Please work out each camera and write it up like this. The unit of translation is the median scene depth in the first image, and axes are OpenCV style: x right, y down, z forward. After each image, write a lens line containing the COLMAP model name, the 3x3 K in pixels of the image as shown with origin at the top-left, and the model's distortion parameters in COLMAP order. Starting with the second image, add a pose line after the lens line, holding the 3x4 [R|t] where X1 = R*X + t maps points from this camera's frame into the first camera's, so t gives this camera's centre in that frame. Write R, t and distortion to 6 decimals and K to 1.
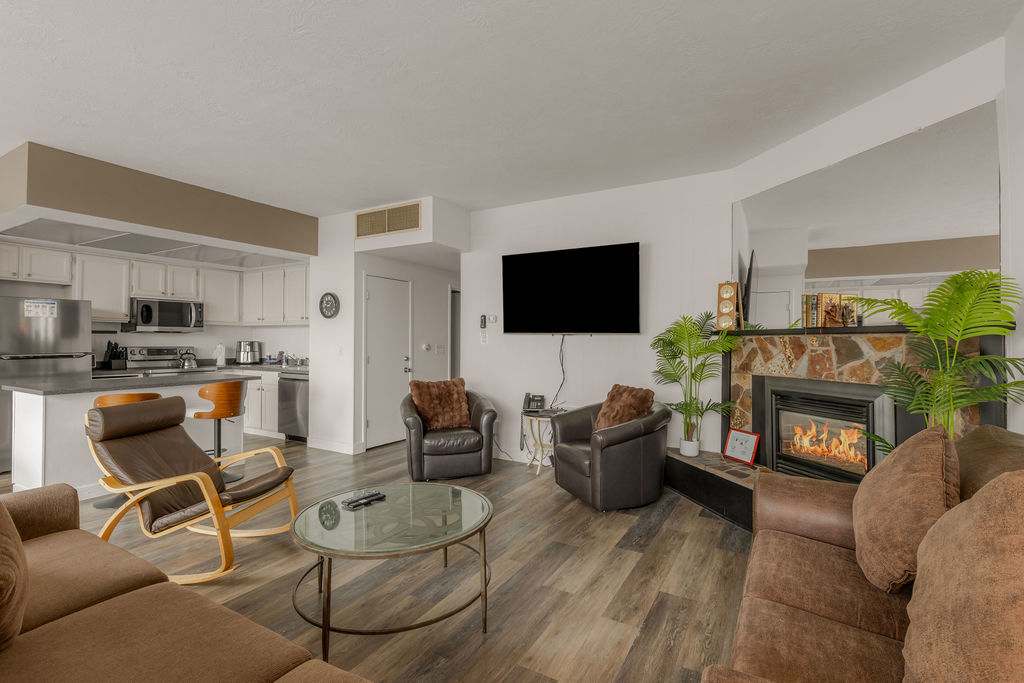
lens RADIAL K [[476.1, 0, 507.1], [0, 476.1, 337.1], [0, 0, 1]] dist [0.016338, -0.002994]
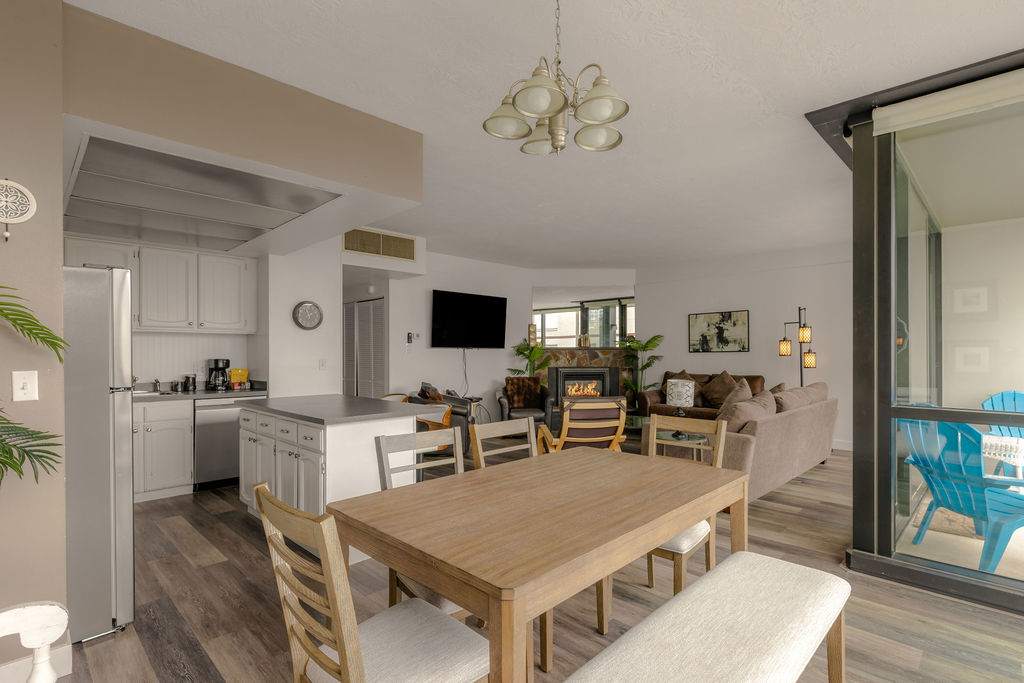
lens RADIAL K [[506.6, 0, 517.6], [0, 506.6, 351.8], [0, 0, 1]] dist [0.001137, -0.000491]
pose [[0.239028, -0.005213, 0.970999, -1.347386], [-0.004286, 0.999970, 0.006424, -0.006017], [-0.971003, -0.005697, 0.238999, 0.426256]]
